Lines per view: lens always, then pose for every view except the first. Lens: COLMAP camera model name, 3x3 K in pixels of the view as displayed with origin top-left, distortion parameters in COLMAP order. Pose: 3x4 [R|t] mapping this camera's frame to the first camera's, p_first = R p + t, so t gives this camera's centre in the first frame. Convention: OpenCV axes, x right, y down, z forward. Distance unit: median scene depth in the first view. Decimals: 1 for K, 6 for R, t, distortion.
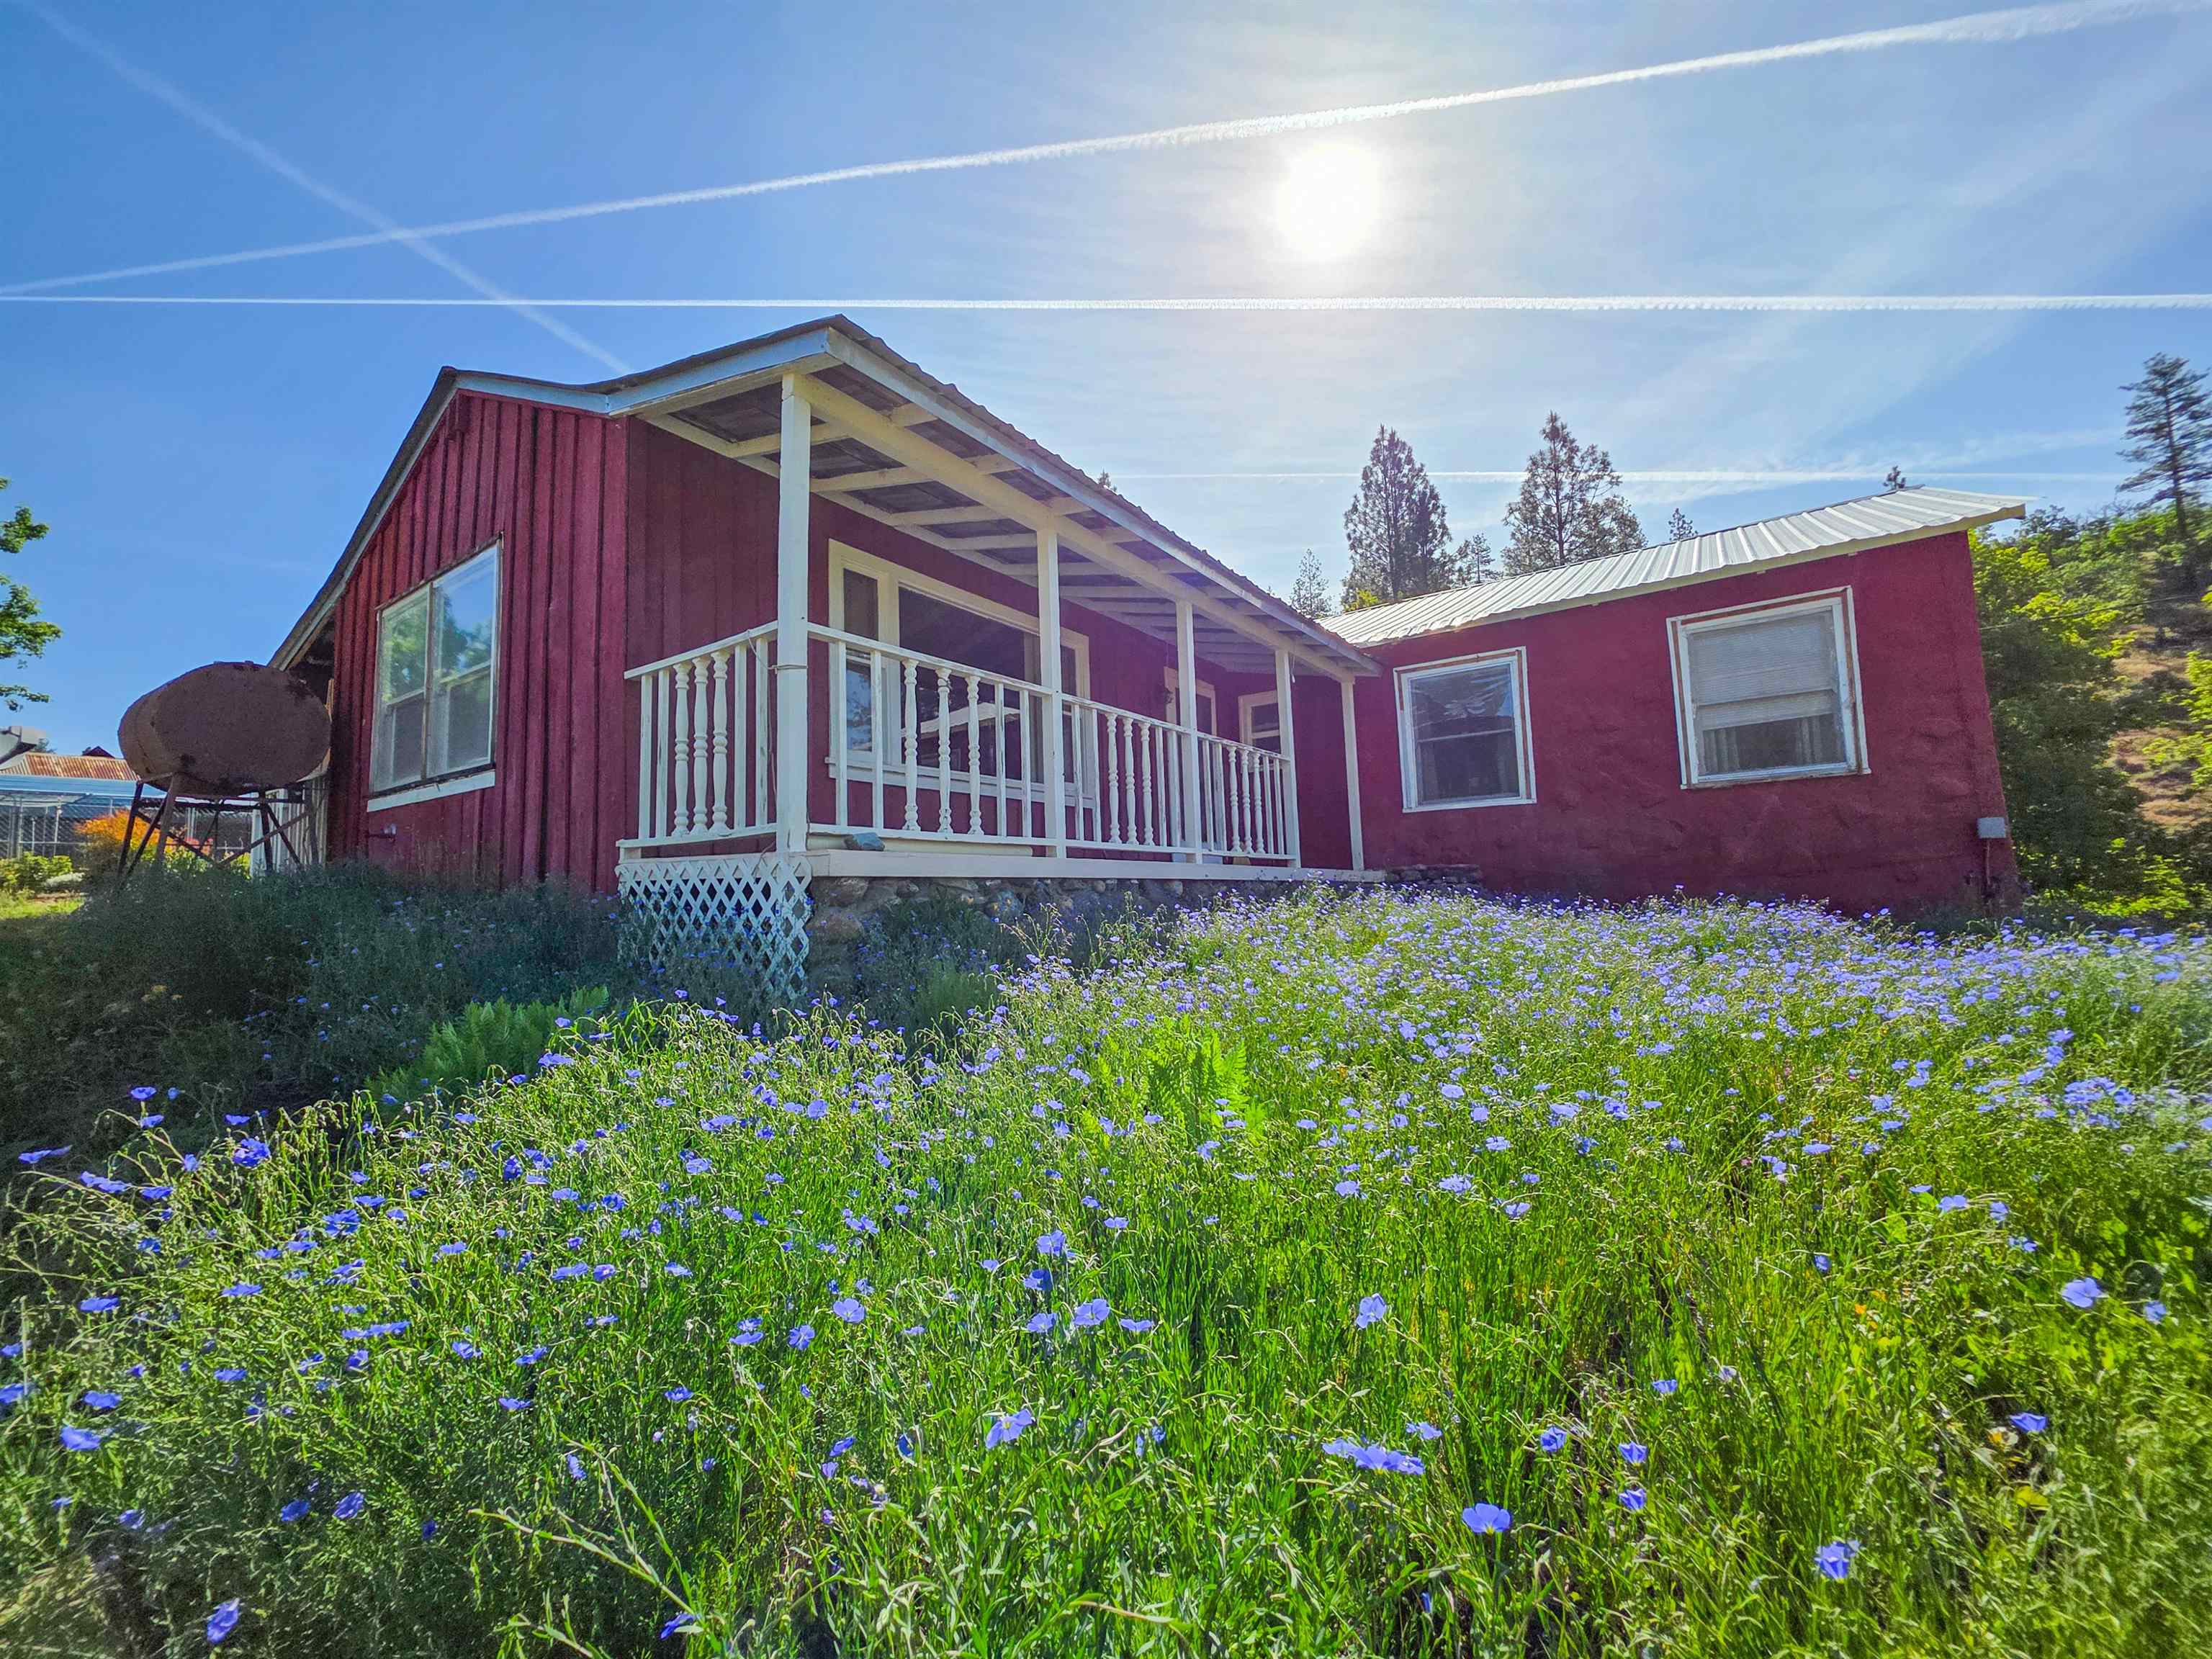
lens RADIAL K [[911.1, 0, 1106.0], [0, 911.1, 829.5], [0, 0, 1]] dist [0.068847, -0.030463]
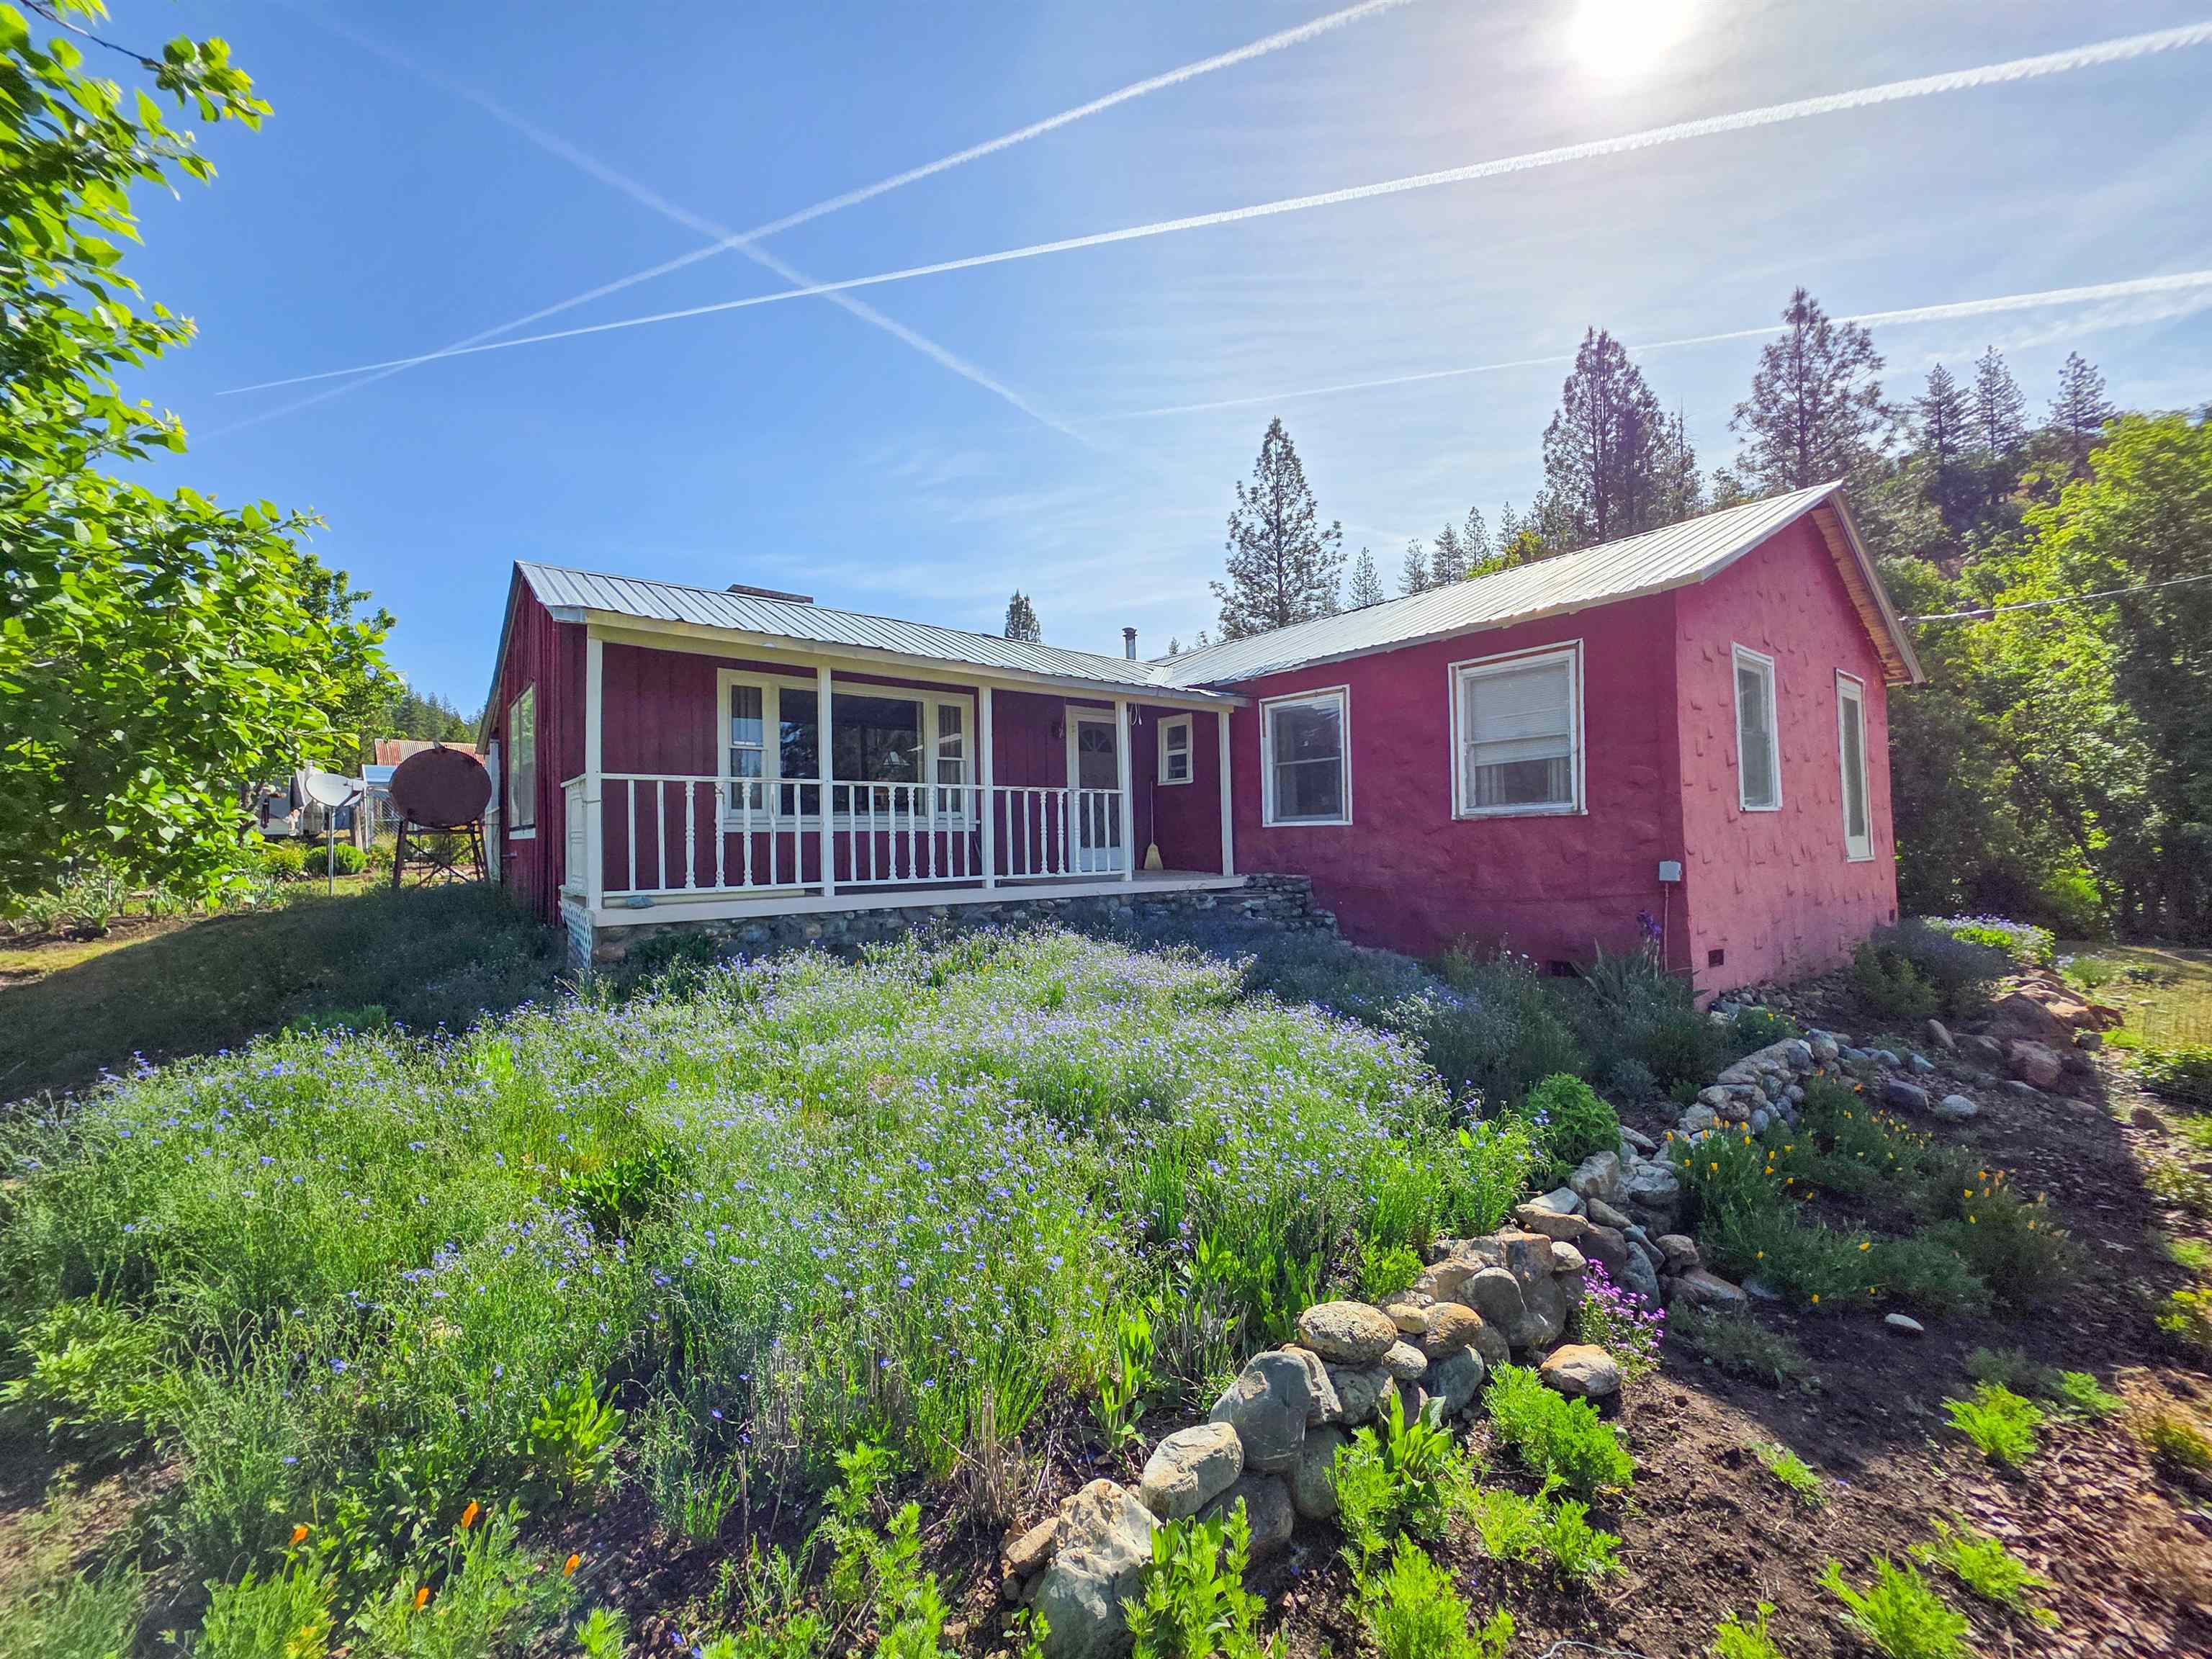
lens RADIAL K [[911.1, 0, 1106.0], [0, 911.1, 829.5], [0, 0, 1]] dist [0.068847, -0.030463]
pose [[0.959735, 0.005129, -0.280861, 0.455210], [0.015527, 0.997336, 0.071273, -0.100365], [0.280478, -0.072765, 0.957098, -0.149973]]
